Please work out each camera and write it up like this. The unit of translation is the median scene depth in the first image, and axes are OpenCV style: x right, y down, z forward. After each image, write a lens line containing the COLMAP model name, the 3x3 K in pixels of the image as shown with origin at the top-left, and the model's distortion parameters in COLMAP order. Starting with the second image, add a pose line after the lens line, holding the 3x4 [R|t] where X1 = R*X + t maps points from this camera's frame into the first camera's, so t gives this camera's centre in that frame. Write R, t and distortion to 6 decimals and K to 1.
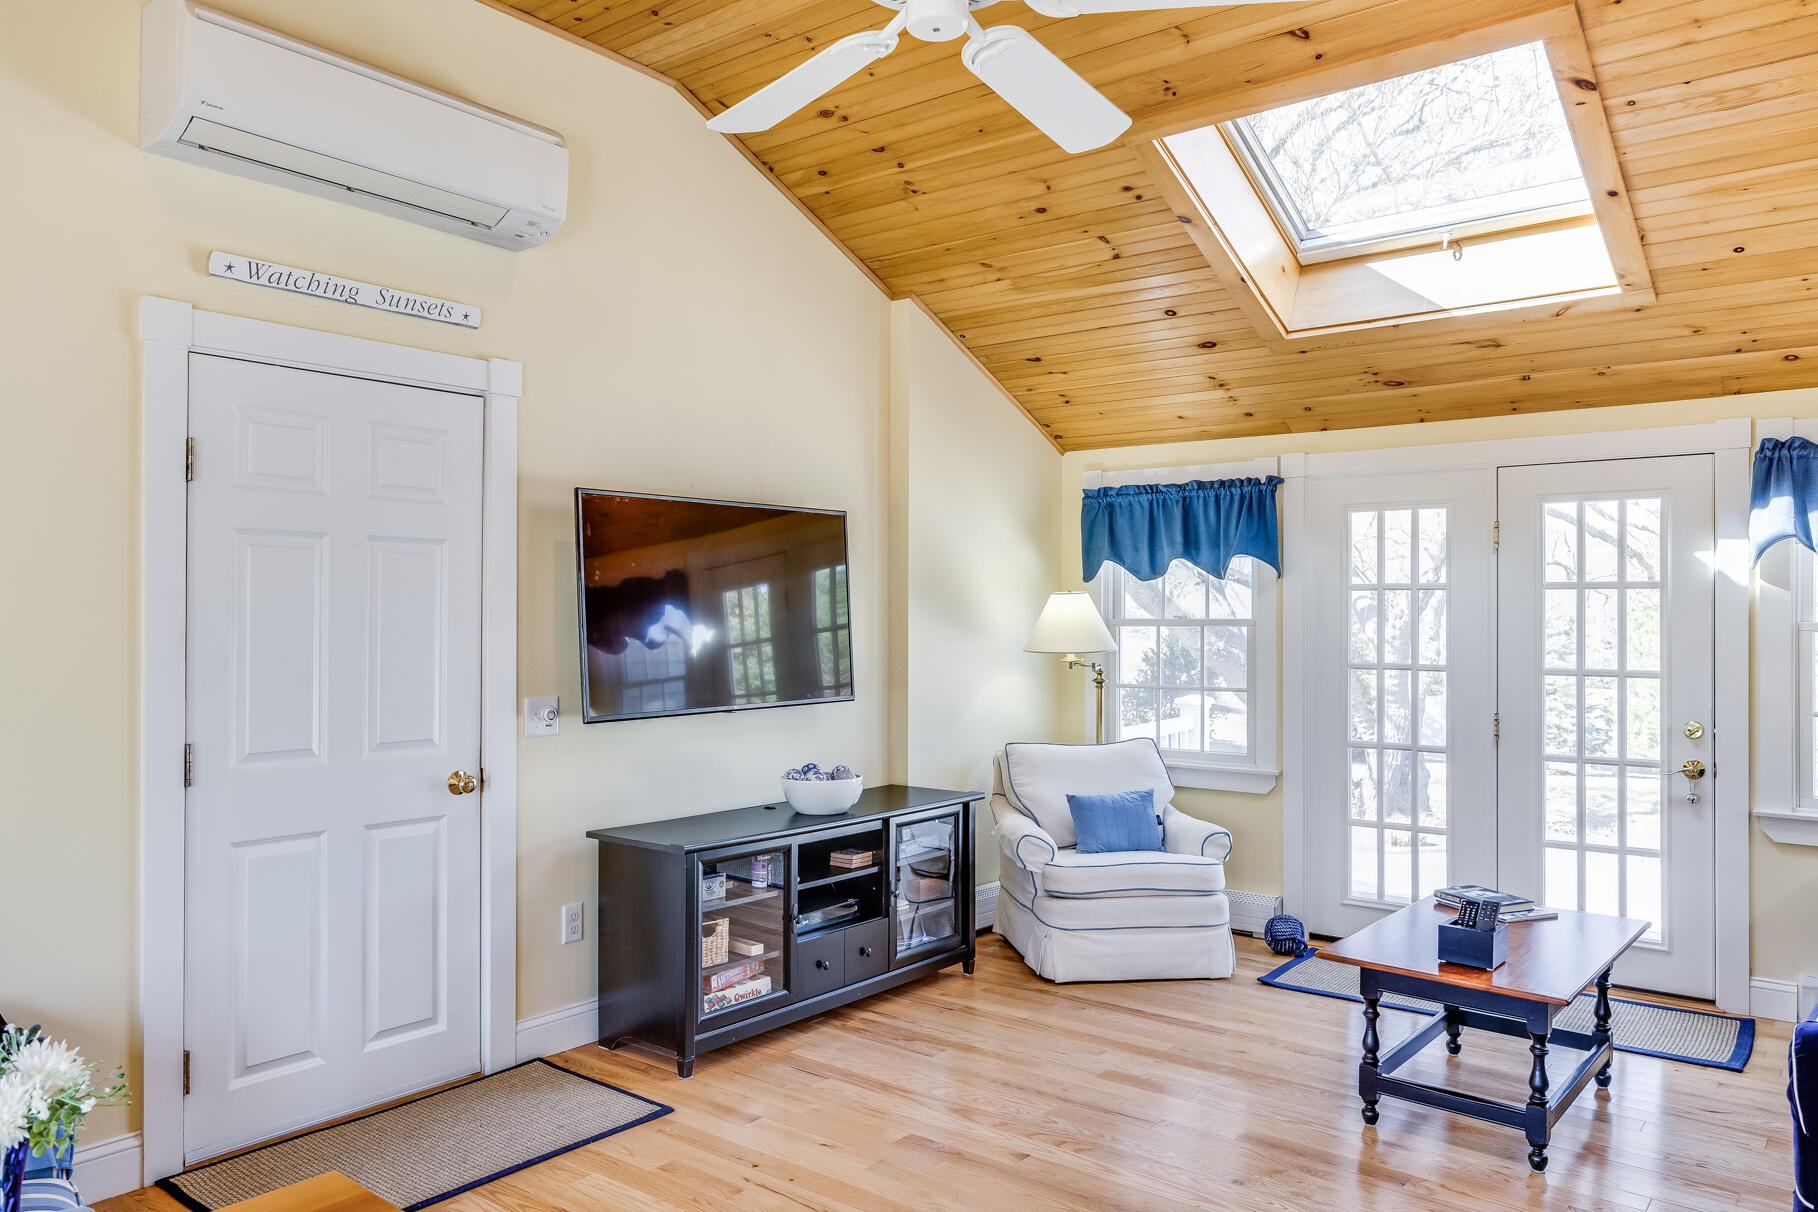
lens RADIAL K [[1296.1, 0, 907.7], [0, 1296.1, 607.5], [0, 0, 1]] dist [0.010503, 0.001721]
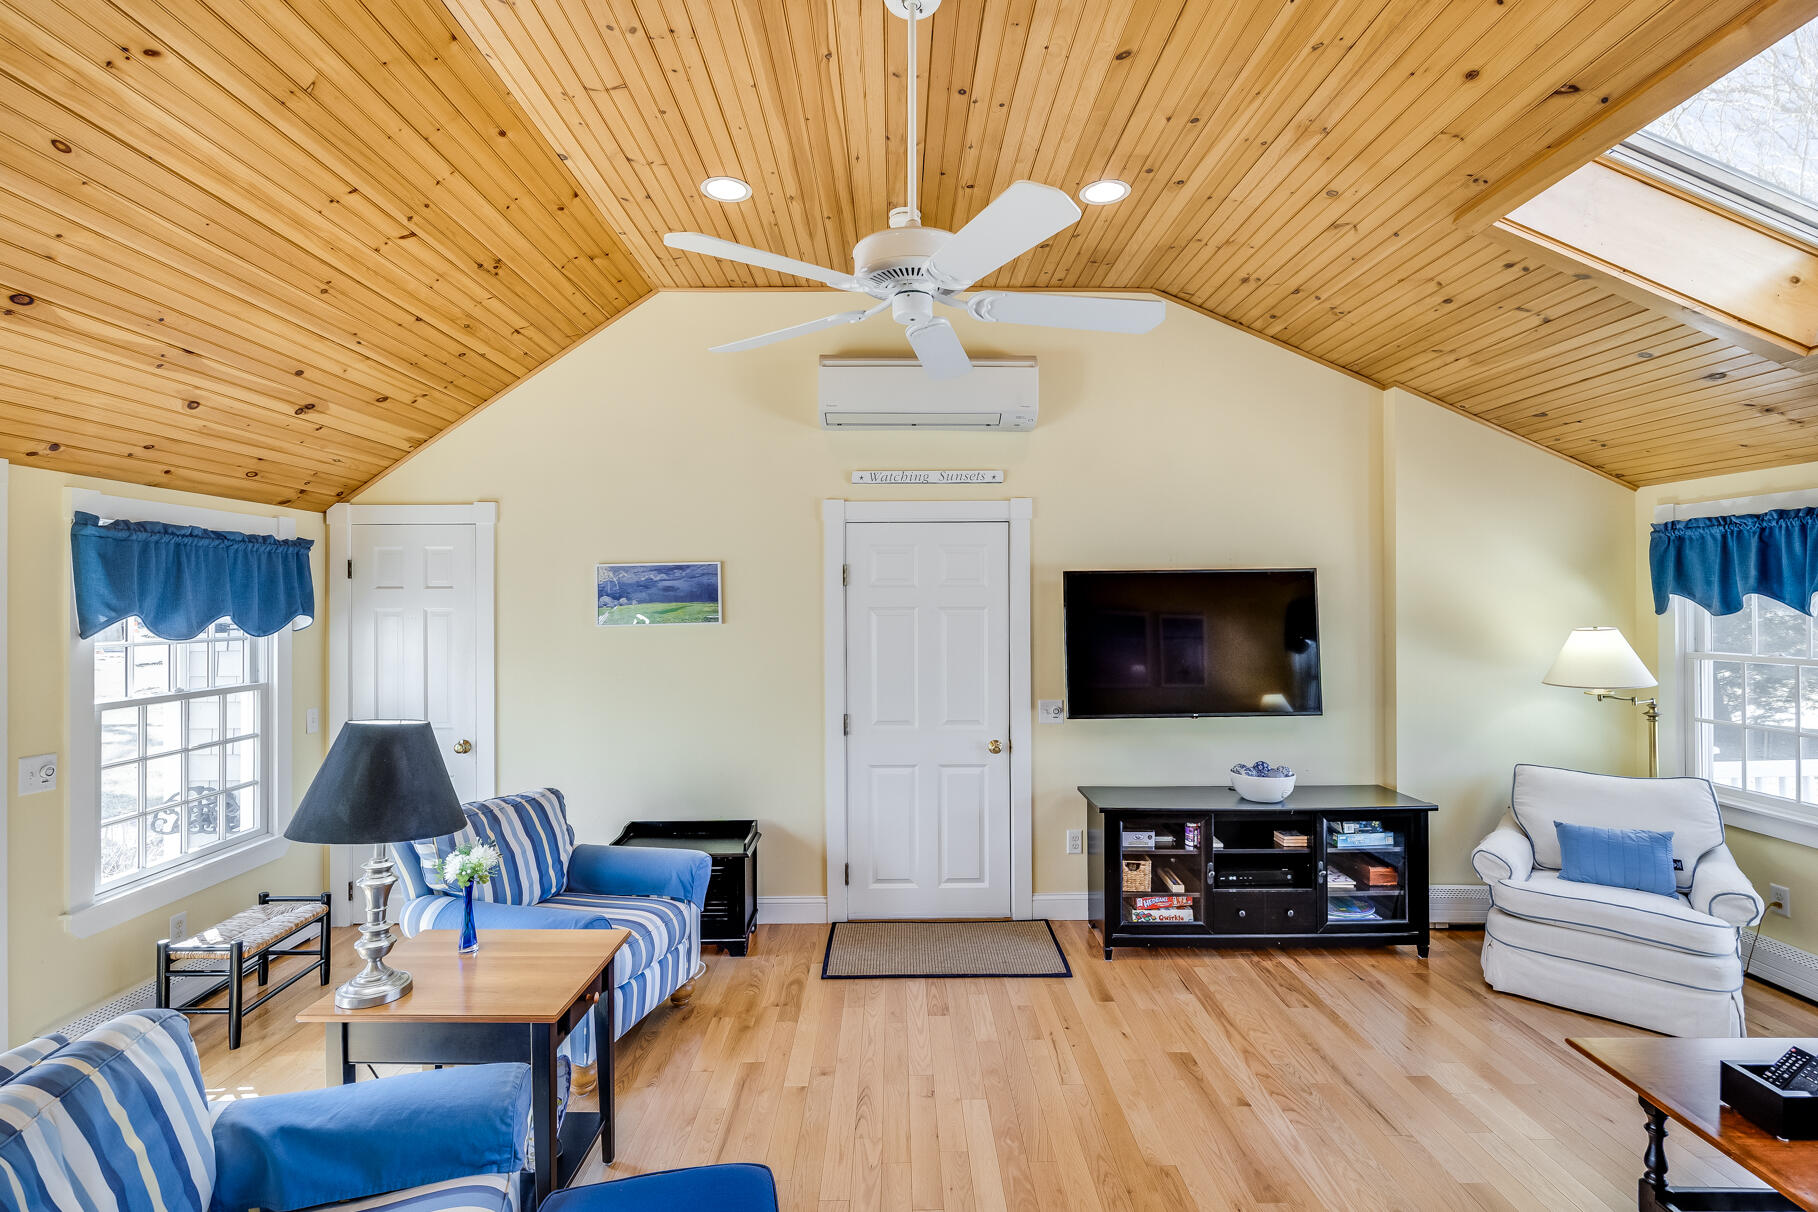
lens RADIAL K [[839.3, 0, 906.9], [0, 839.3, 600.1], [0, 0, 1]] dist [0.001227, 0.001272]
pose [[0.630411, -0.008278, -0.776217, 0.375862], [0.012816, 0.999918, -0.000255, -0.051673], [0.776155, -0.009787, 0.630466, 0.170363]]
